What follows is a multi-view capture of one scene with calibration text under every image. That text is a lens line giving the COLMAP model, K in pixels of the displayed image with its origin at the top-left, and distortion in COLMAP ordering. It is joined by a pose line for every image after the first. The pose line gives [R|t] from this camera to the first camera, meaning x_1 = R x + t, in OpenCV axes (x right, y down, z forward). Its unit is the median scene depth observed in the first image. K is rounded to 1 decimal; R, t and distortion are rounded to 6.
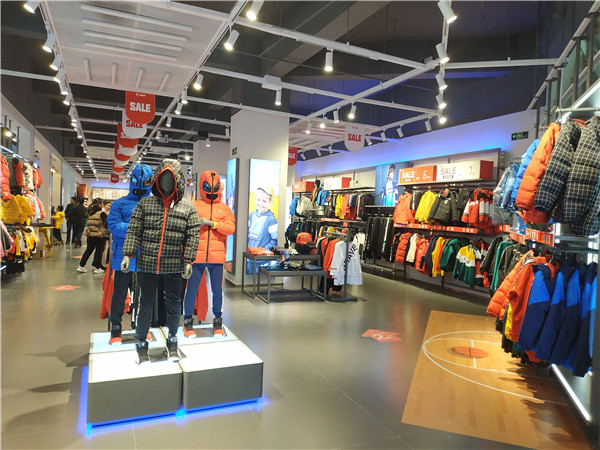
lens RADIAL K [[425.9, 0, 300.0], [0, 425.9, 225.0], [0, 0, 1]] dist [-0.016454, -0.005996]
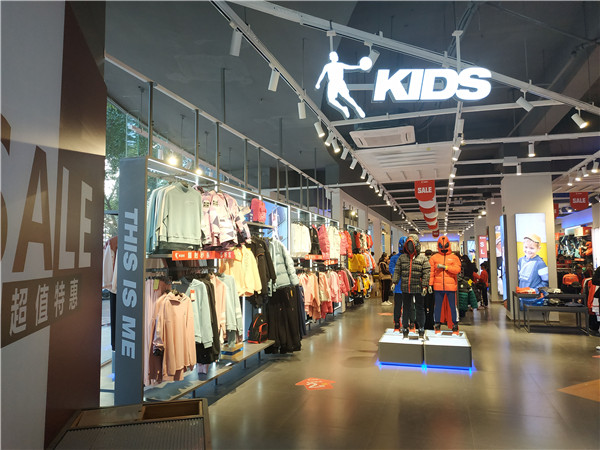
lens RADIAL K [[425.9, 0, 300.0], [0, 425.9, 225.0], [0, 0, 1]] dist [-0.016454, -0.005996]
pose [[0.734348, -0.095881, -0.671968, 0.254960], [0.017291, 0.992294, -0.122691, 0.013711], [0.678553, 0.078479, 0.730347, -0.321447]]
